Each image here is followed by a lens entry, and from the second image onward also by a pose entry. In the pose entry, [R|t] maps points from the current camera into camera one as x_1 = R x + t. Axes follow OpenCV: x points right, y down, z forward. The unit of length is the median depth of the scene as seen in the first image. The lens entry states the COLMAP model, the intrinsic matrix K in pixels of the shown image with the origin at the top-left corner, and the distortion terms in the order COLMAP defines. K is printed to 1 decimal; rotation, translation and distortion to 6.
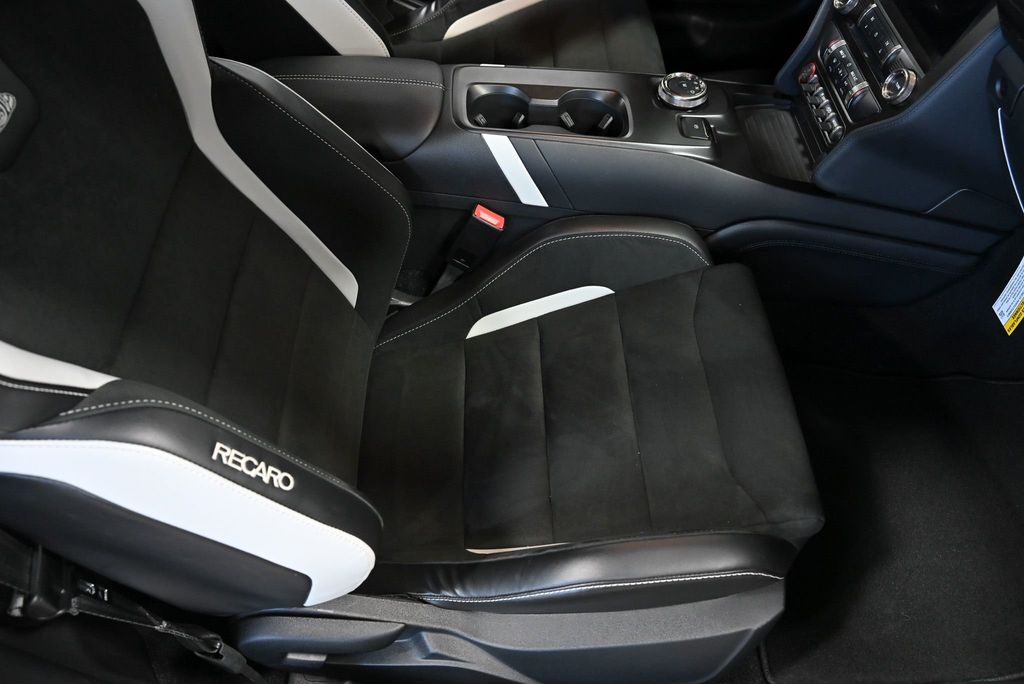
lens RADIAL K [[809.2, 0, 514.9], [0, 809.2, 342.9], [0, 0, 1]] dist [0.003655, 0.000881]
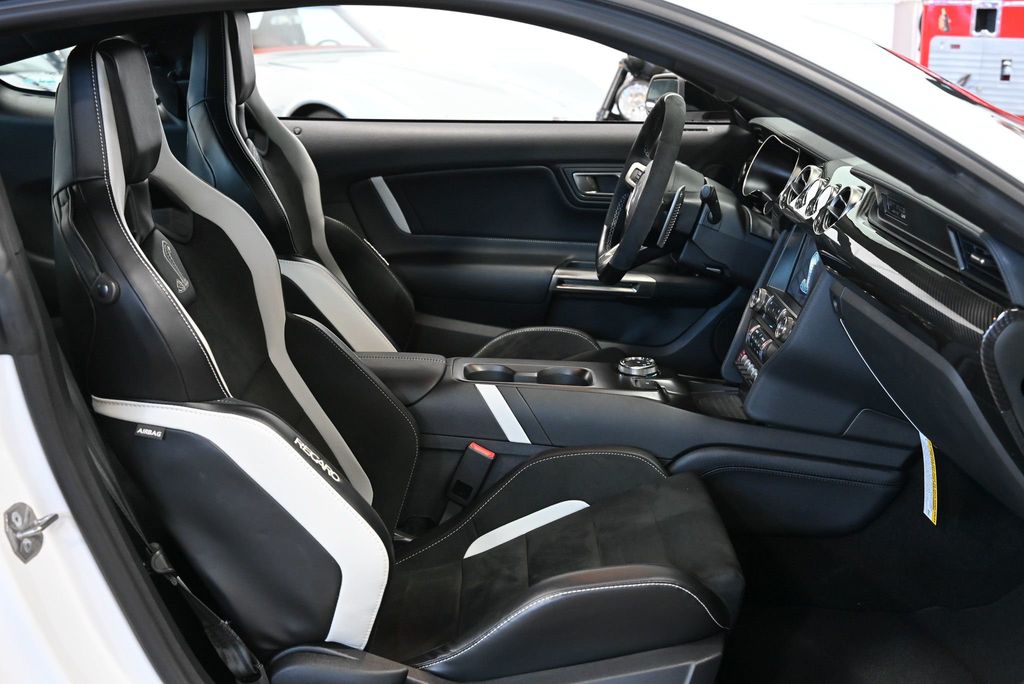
lens RADIAL K [[1277.1, 0, 511.4], [0, 1277.1, 341.6], [0, 0, 1]] dist [0.011394, 0.000000]
pose [[0.998469, -0.046159, -0.030489, 0.077979], [0.019001, 0.803769, -0.594638, 0.850434], [0.051955, 0.593148, 0.803415, -0.634020]]
